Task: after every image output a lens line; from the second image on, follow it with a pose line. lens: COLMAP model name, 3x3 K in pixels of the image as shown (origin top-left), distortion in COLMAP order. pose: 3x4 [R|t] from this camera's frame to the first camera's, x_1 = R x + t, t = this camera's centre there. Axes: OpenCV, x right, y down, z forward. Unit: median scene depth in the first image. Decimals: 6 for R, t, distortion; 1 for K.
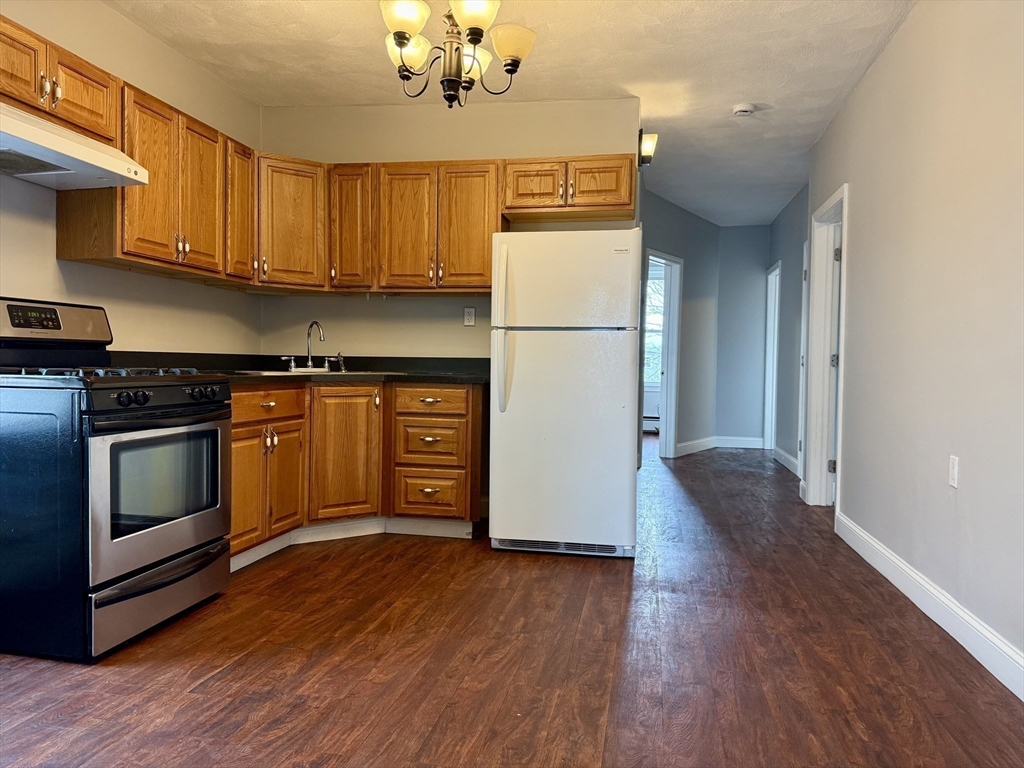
lens RADIAL K [[711.1, 0, 512.0], [0, 711.1, 384.0], [0, 0, 1]] dist [0.085986, -0.109910]
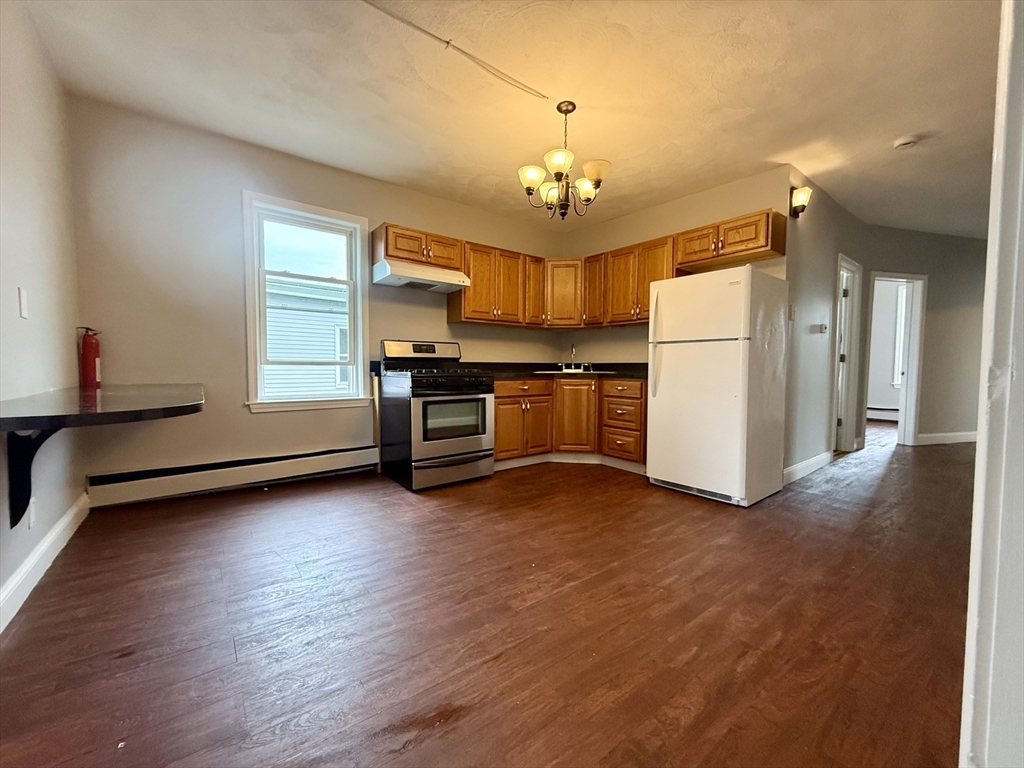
lens RADIAL K [[404.8, 0, 508.0], [0, 404.8, 382.9], [0, 0, 1]] dist [0.001996, -0.000106]
pose [[0.752286, 0.017088, -0.658615, 0.319075], [-0.012716, 0.999854, 0.011417, 0.002600], [0.658714, -0.000214, 0.752393, 0.115414]]
